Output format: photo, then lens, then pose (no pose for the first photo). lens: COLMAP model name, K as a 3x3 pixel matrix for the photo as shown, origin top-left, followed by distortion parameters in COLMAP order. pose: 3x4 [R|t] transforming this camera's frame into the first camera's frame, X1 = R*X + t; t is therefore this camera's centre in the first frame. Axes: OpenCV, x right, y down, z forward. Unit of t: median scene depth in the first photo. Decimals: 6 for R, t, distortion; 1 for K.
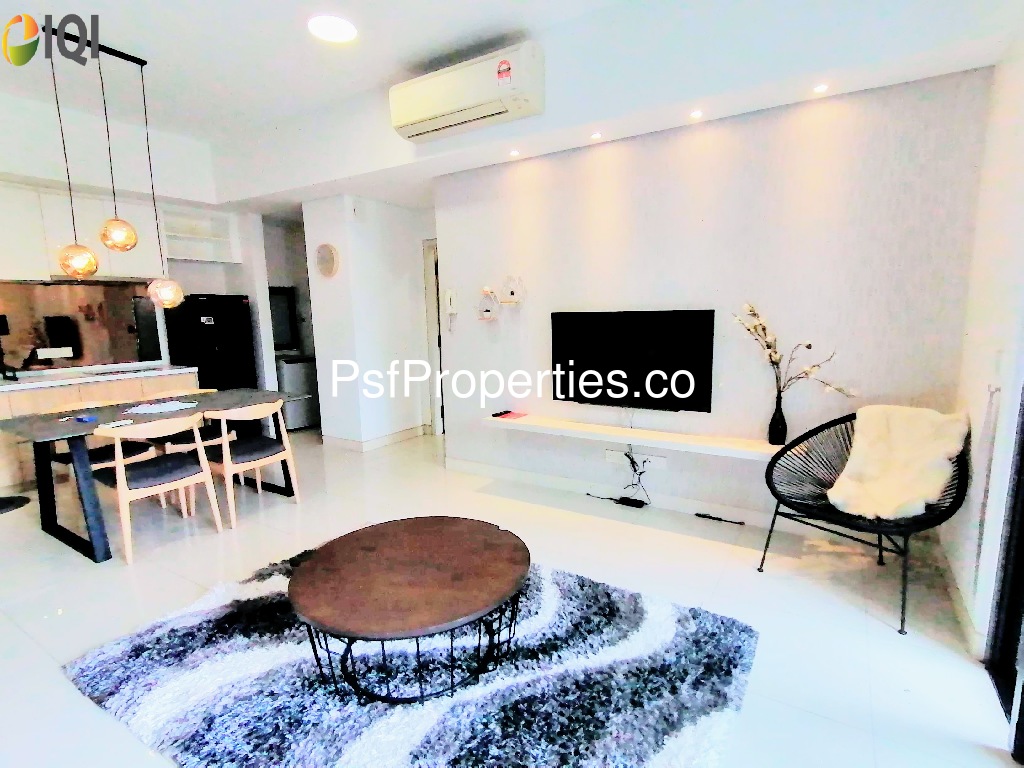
lens RADIAL K [[514.6, 0, 509.1], [0, 514.6, 389.3], [0, 0, 1]] dist [0.012959, -0.007202]
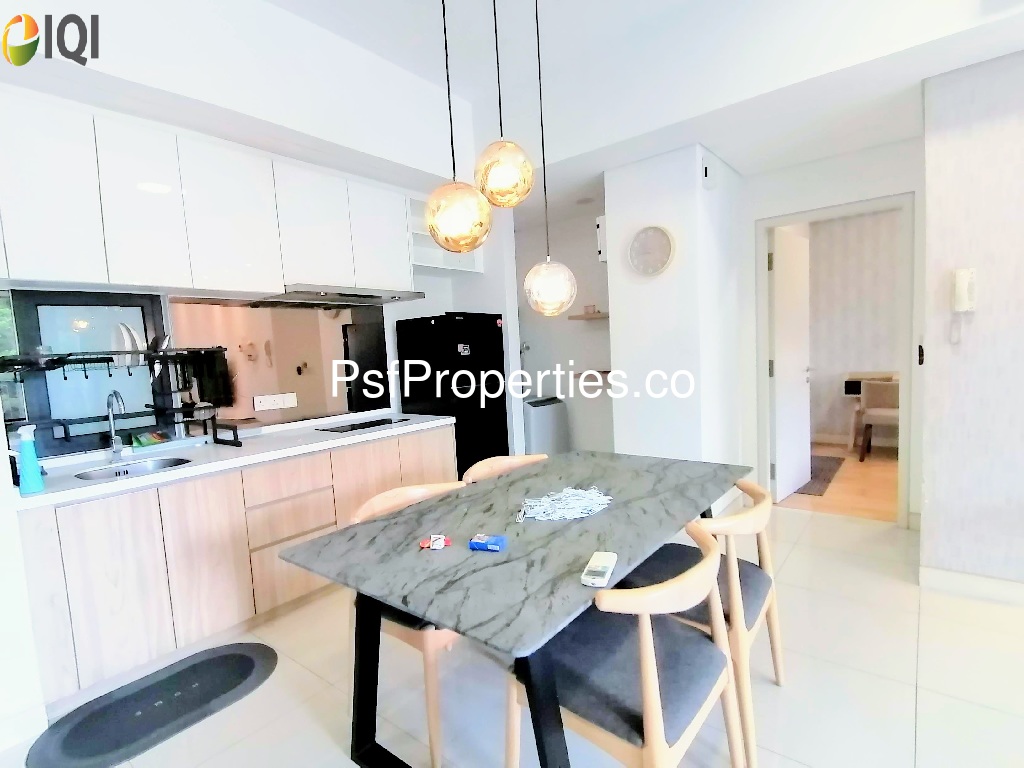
lens RADIAL K [[514.6, 0, 512.9], [0, 514.6, 394.2], [0, 0, 1]] dist [0.012959, -0.007202]
pose [[0.994003, -0.027956, -0.105720, -0.473271], [0.020228, 0.997091, -0.073483, -0.022558], [0.107467, 0.070904, 0.991677, 0.346648]]
